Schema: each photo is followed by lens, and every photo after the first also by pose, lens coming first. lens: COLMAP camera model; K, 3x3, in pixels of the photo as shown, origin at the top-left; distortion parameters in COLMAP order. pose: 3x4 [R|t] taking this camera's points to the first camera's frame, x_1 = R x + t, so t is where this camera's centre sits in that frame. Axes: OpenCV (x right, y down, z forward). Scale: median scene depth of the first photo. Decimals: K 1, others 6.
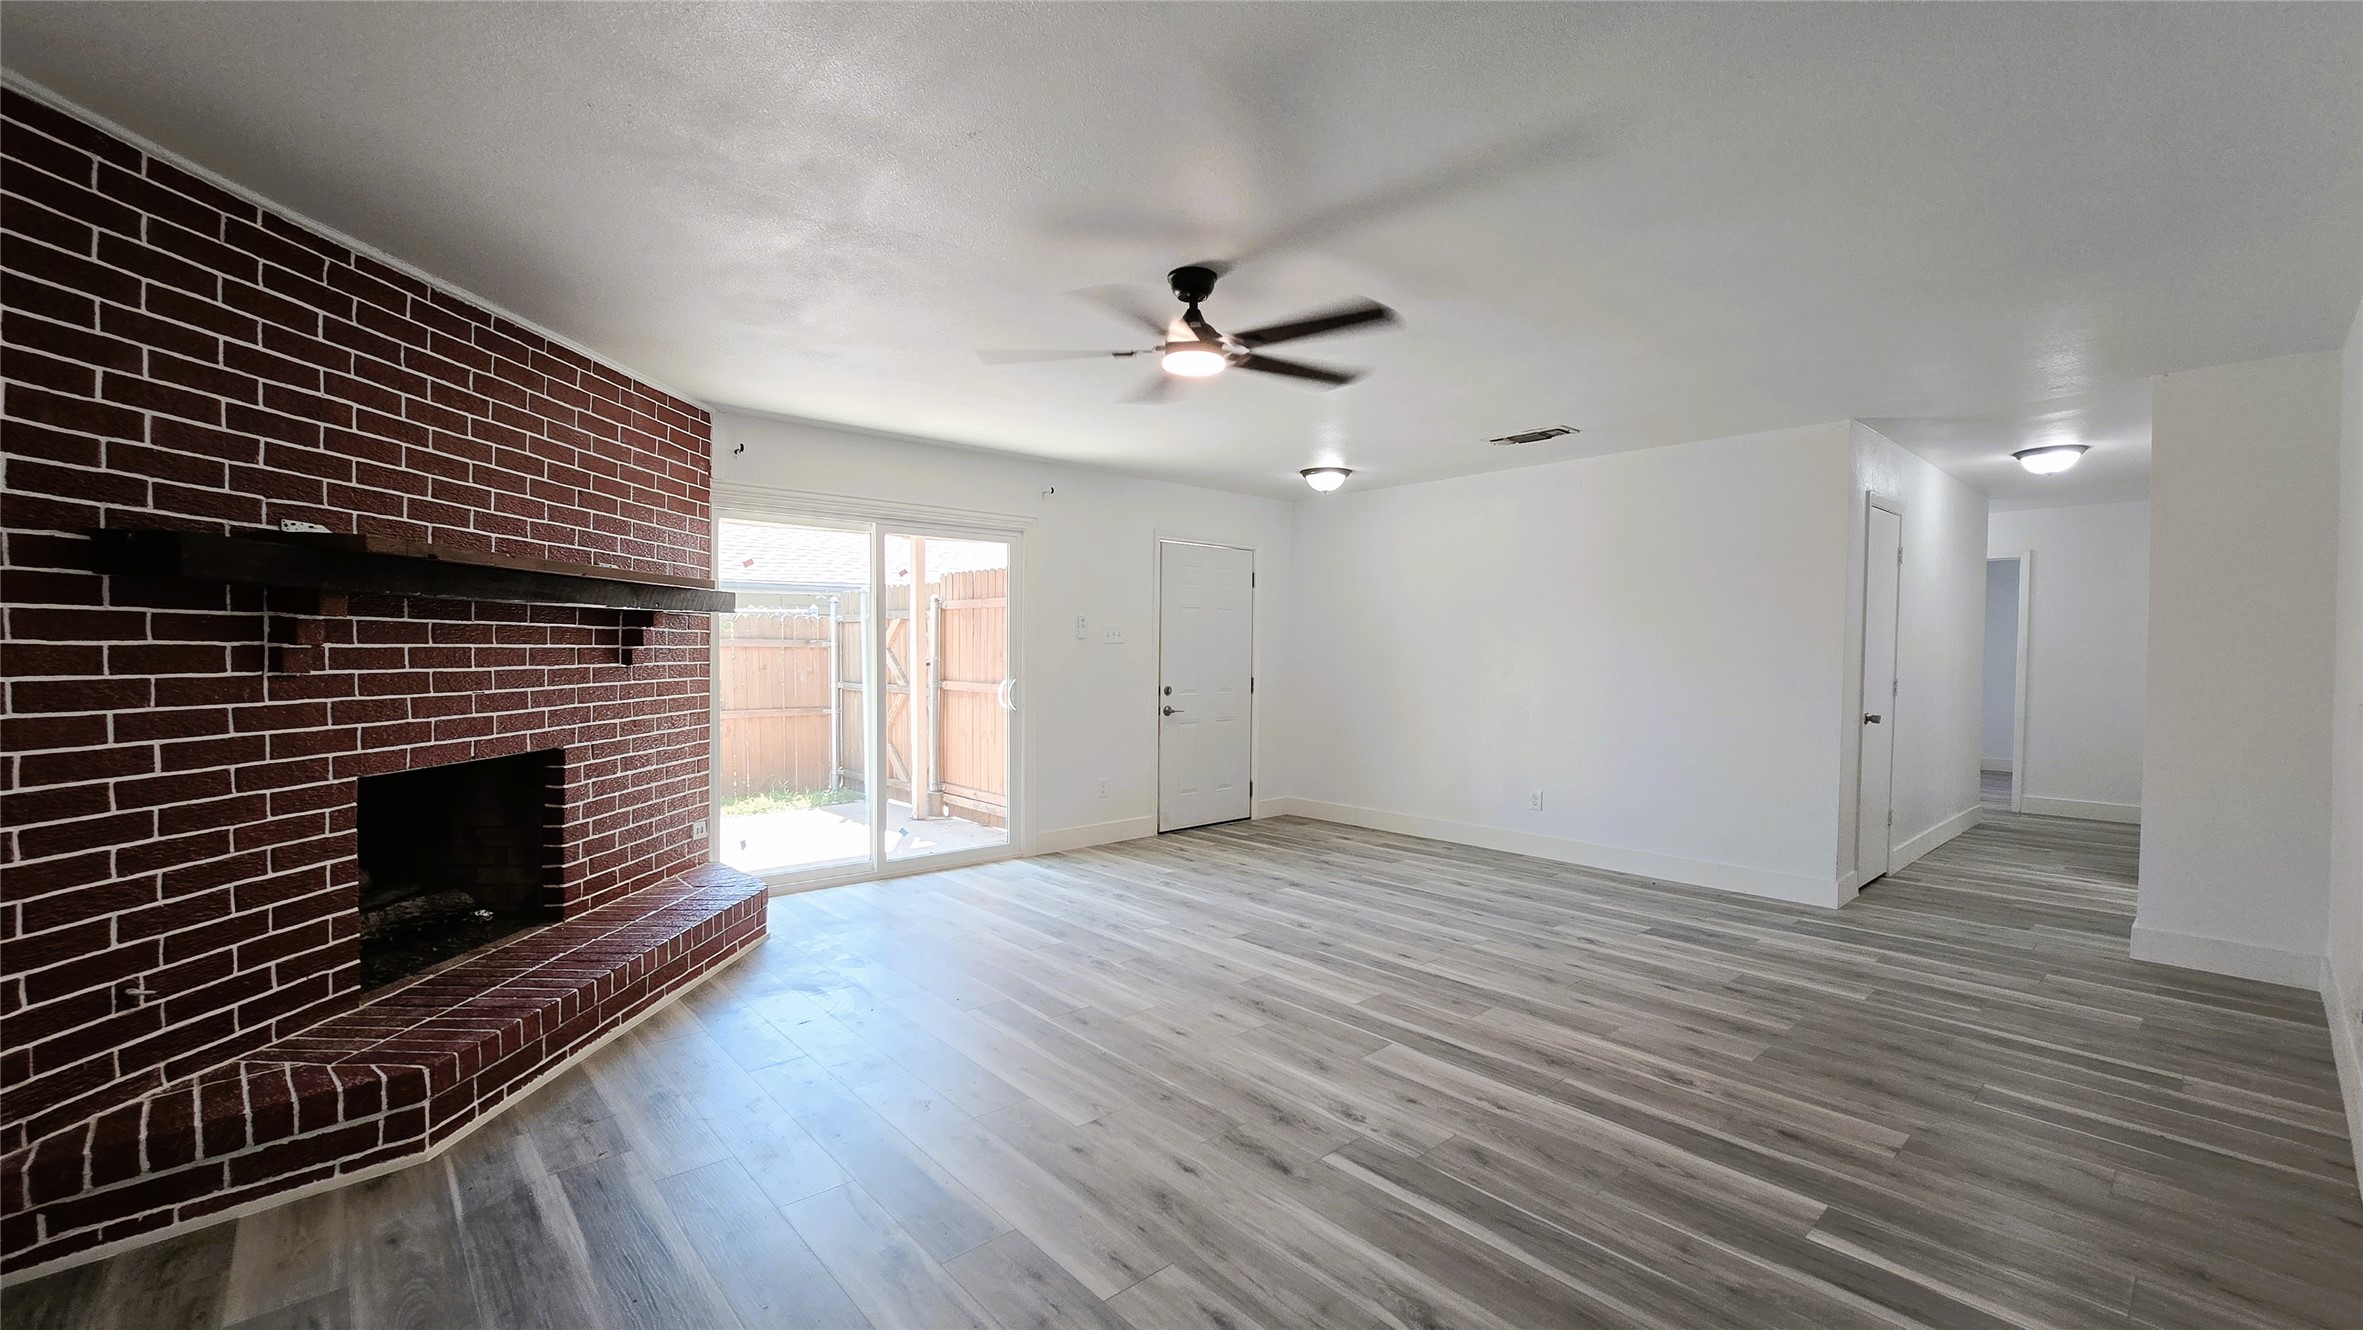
lens RADIAL K [[975.6, 0, 1188.8], [0, 975.6, 676.1], [0, 0, 1]] dist [0.000779, -0.000165]
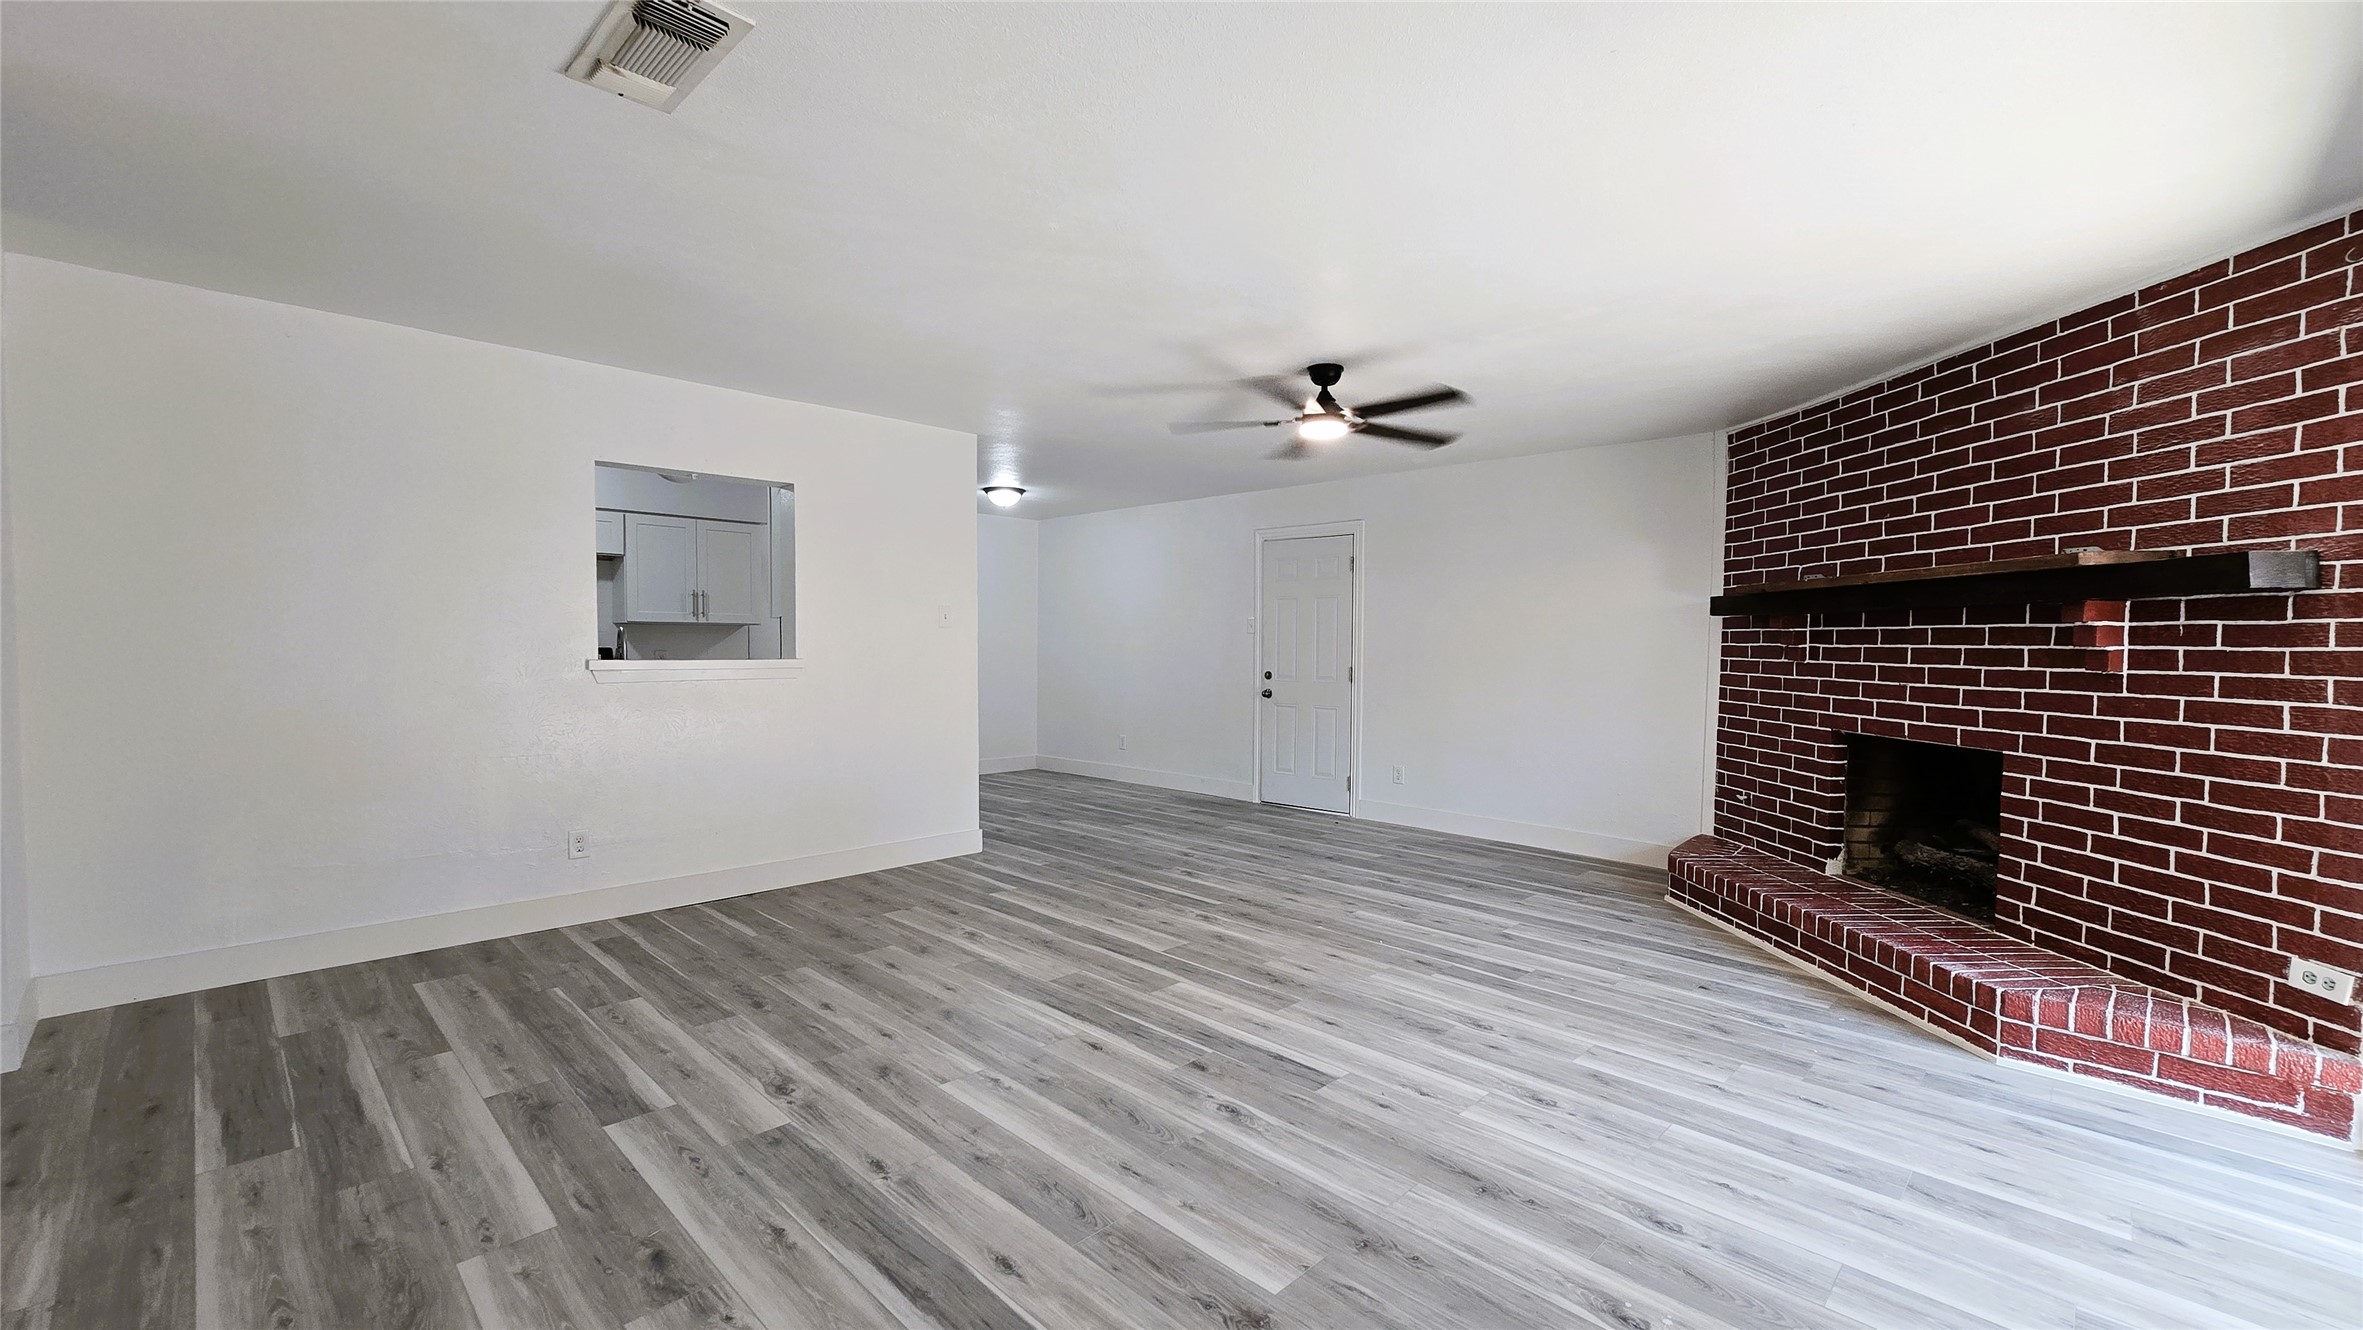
lens RADIAL K [[975.6, 0, 1188.8], [0, 975.6, 676.1], [0, 0, 1]] dist [0.000779, -0.000165]
pose [[-0.997420, -0.015161, -0.070164, 0.236802], [-0.019617, 0.997805, 0.063255, -0.048948], [0.069051, 0.064468, -0.995528, 1.977087]]
